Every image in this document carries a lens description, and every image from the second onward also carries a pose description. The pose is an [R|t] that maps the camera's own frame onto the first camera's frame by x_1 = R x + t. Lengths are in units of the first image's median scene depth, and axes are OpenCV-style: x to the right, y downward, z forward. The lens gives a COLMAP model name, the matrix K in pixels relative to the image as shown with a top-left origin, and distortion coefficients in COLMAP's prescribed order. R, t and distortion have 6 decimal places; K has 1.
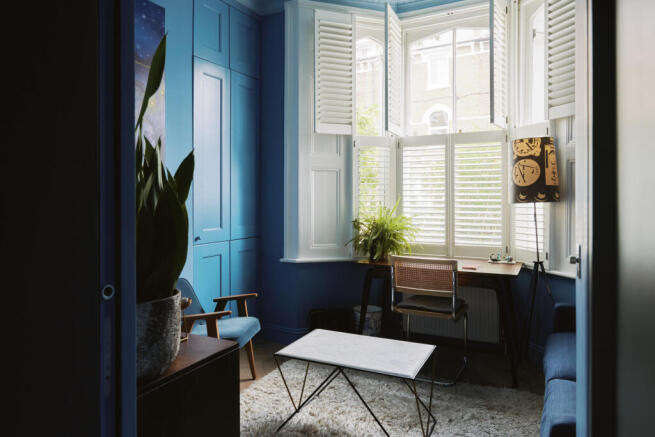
lens RADIAL K [[453.7, 0, 322.5], [0, 453.7, 194.5], [0, 0, 1]] dist [0.004048, 0.000613]
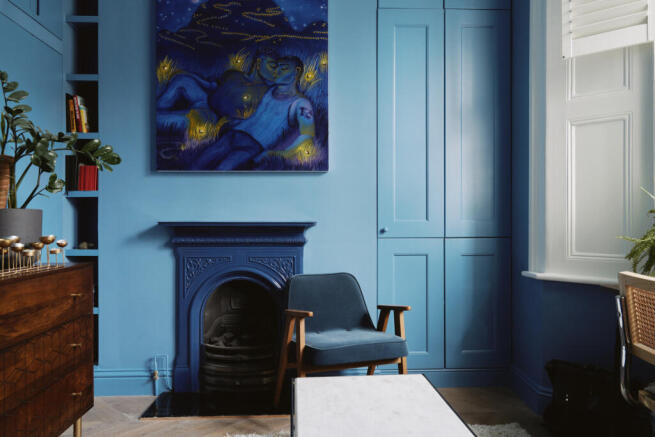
lens RADIAL K [[453.7, 0, 327.5], [0, 453.7, 222.0], [0, 0, 1]] dist [0.004048, 0.000613]
pose [[0.511512, 0.000798, -0.859276, 0.345247], [0.007697, 0.999955, 0.005511, 0.070508], [0.859241, -0.009433, 0.511483, 0.460100]]
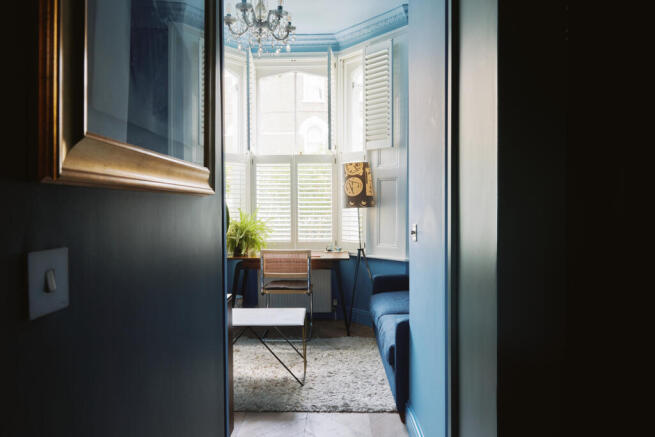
lens RADIAL K [[453.7, 0, 326.6], [0, 453.7, 212.9], [0, 0, 1]] dist [0.004048, 0.000613]
pose [[0.894830, -0.010338, 0.446287, -0.252448], [0.001464, 0.999794, 0.020224, 0.004902], [-0.446404, -0.017444, 0.894661, -0.227294]]
